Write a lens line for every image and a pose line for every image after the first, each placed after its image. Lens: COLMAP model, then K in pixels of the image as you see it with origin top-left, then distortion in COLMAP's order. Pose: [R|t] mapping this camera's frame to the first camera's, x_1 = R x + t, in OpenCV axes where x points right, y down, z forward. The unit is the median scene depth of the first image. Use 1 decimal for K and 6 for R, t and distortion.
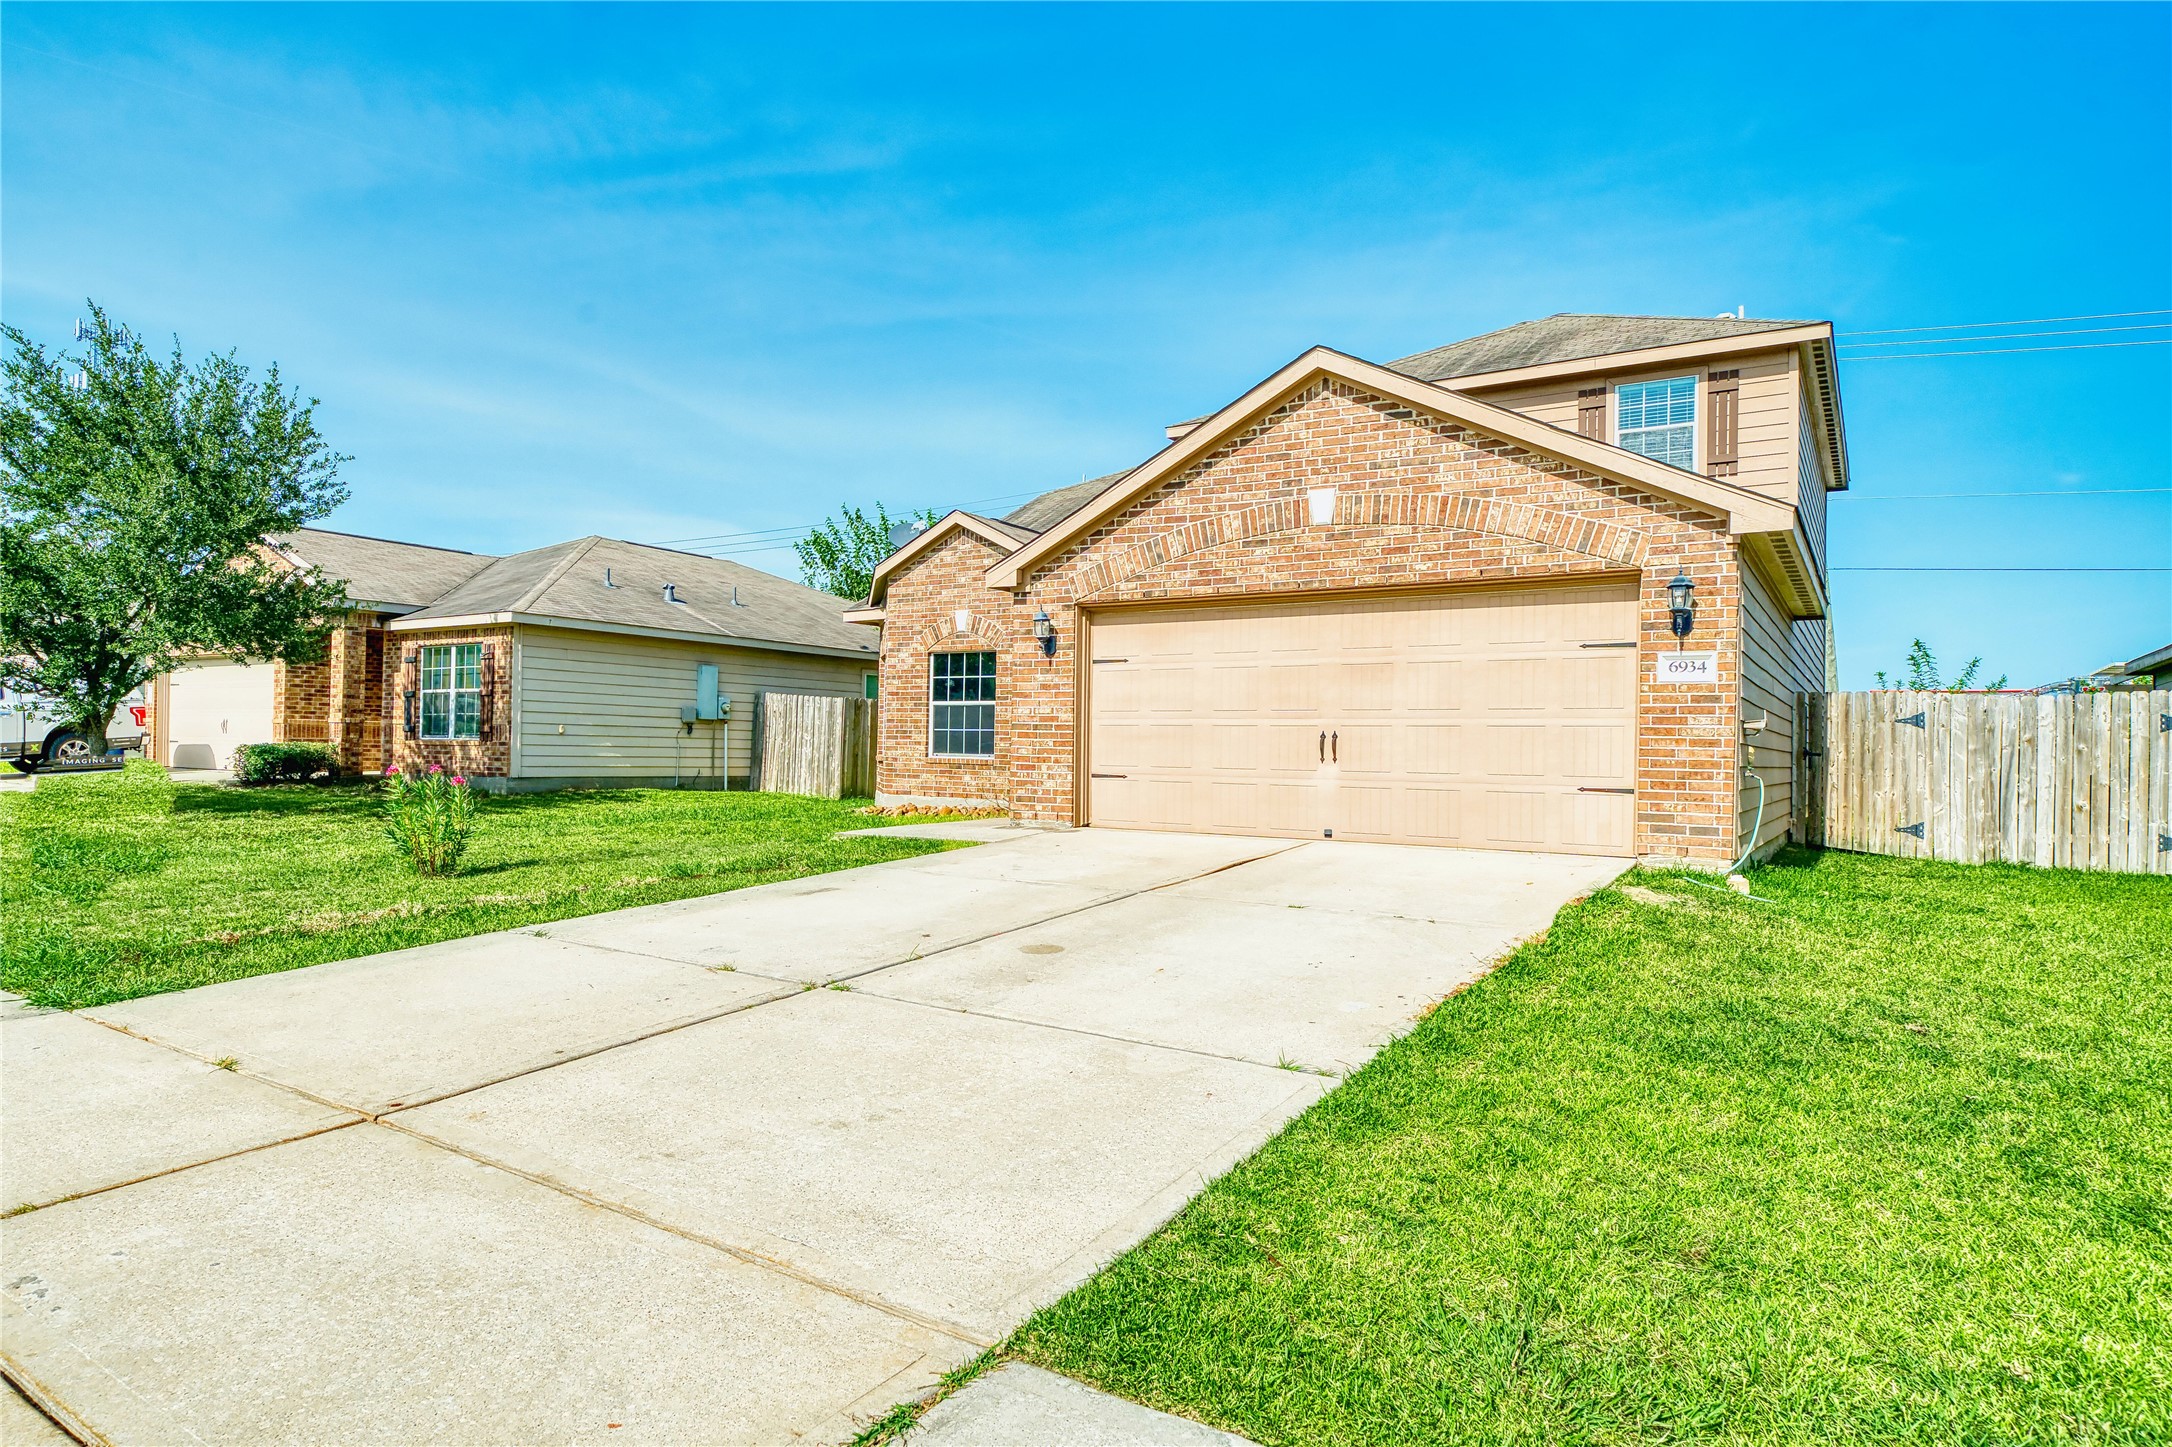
lens RADIAL K [[1194.0, 0, 1086.8], [0, 1194.0, 728.8], [0, 0, 1]] dist [-0.006670, -0.000692]
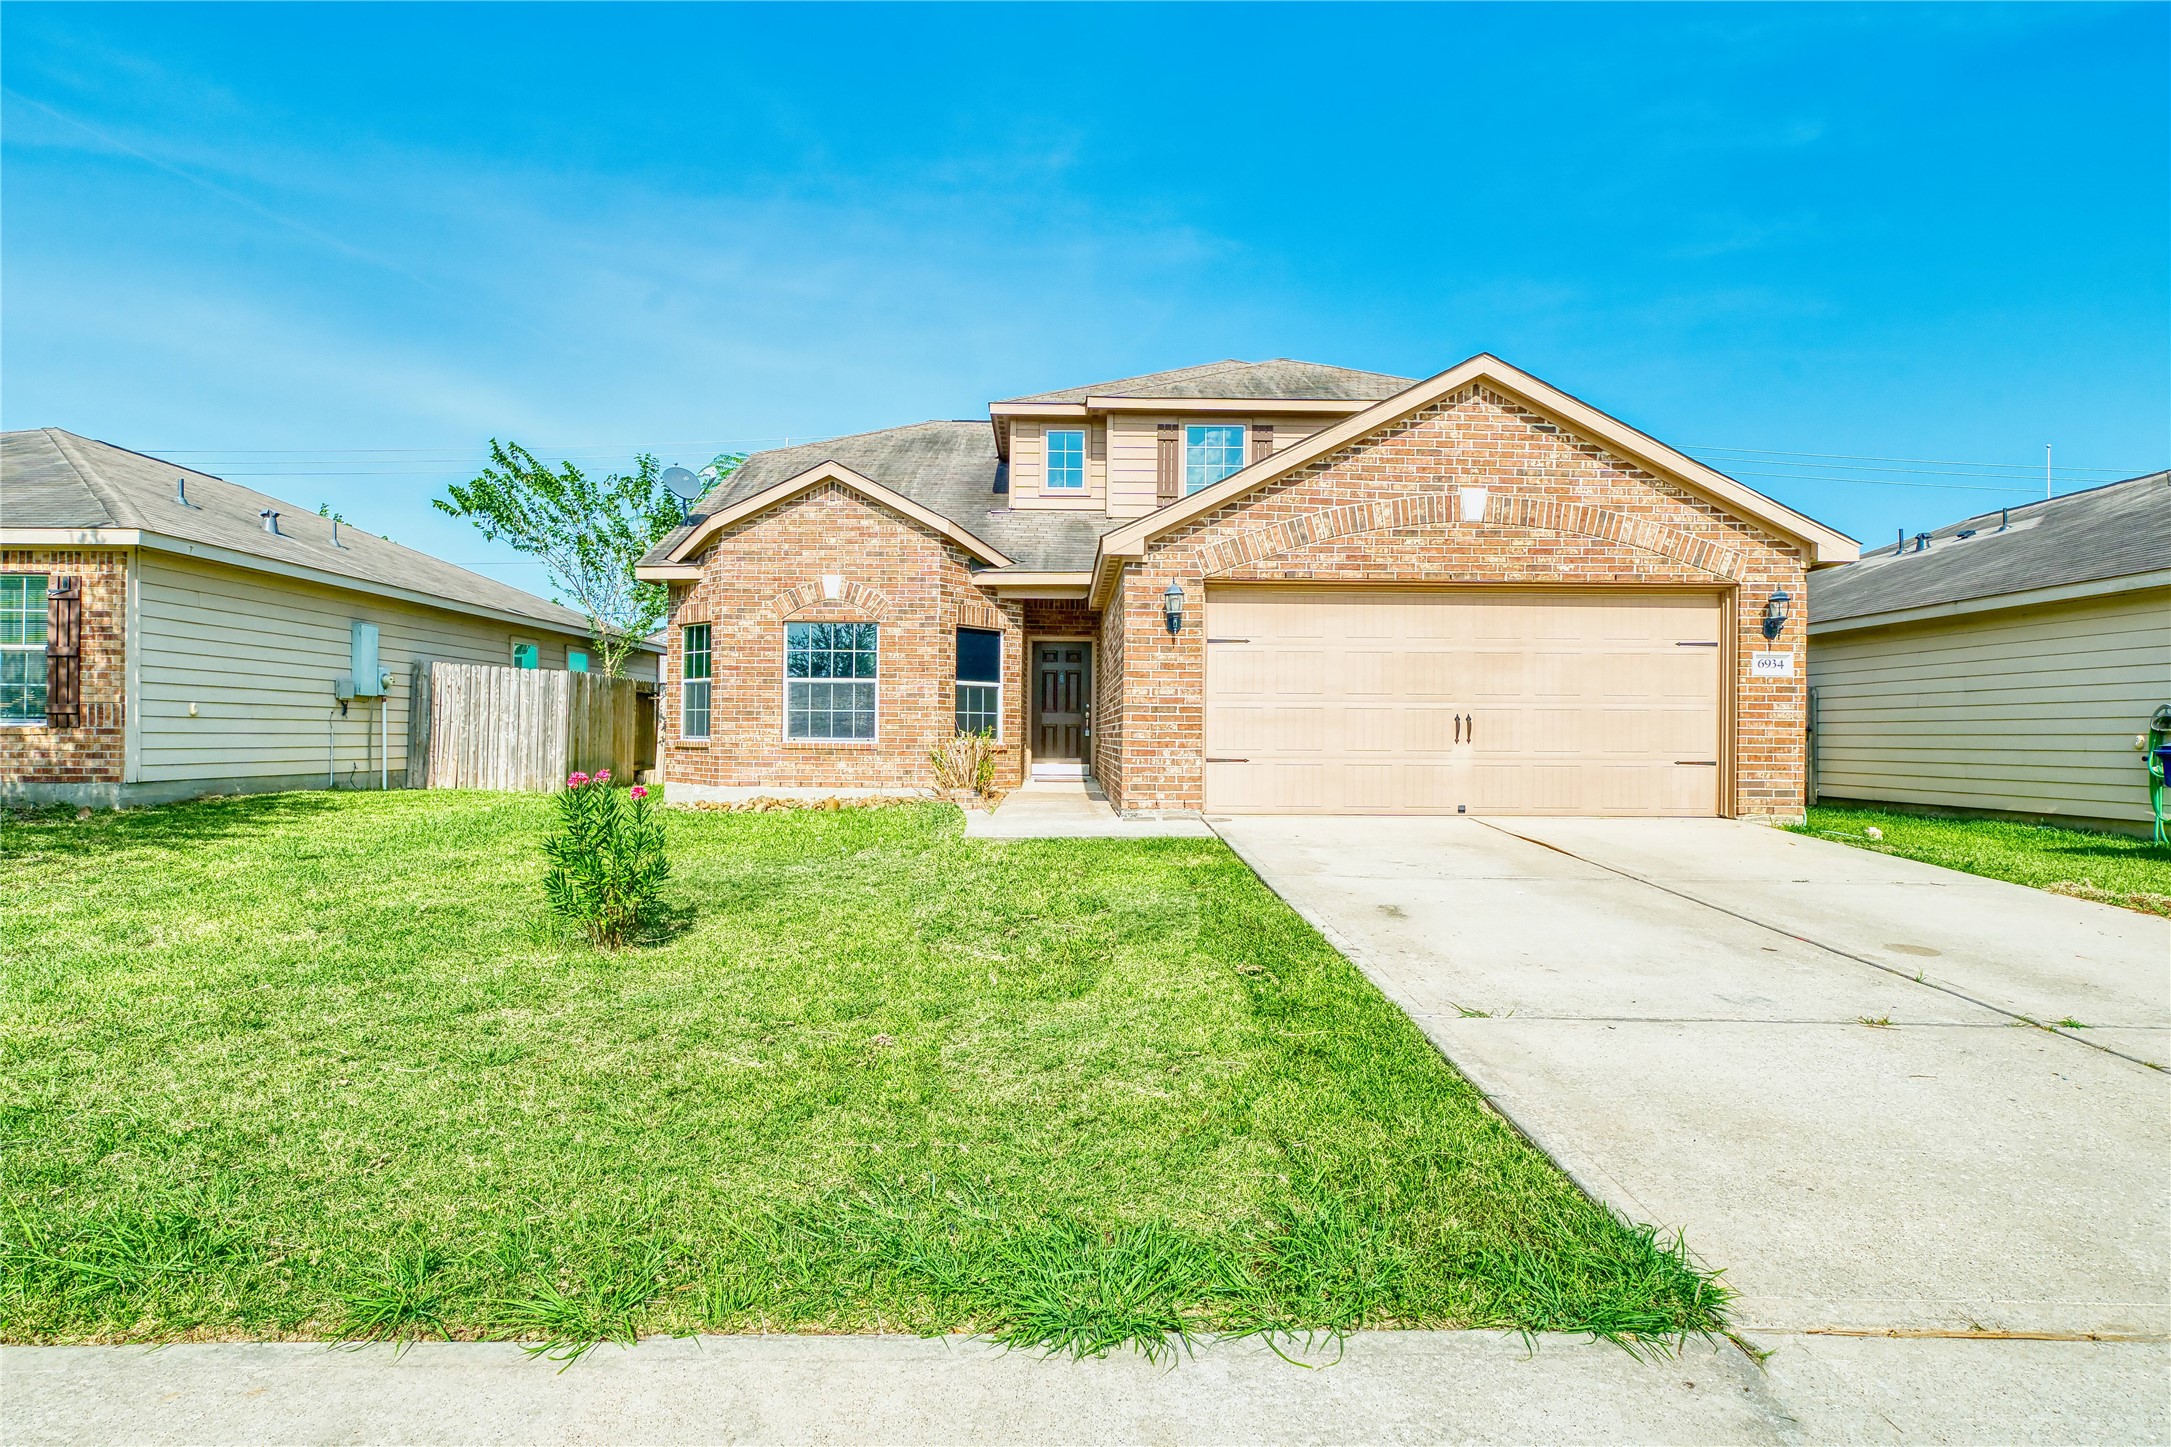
lens RADIAL K [[1074.2, 0, 1089.7], [0, 1074.2, 727.4], [0, 0, 1]] dist [-0.002492, -0.000102]
pose [[0.840084, -0.007286, 0.542407, -0.544020], [-0.002677, 0.999842, 0.017577, -0.002028], [-0.542449, -0.016218, 0.839932, 0.331343]]
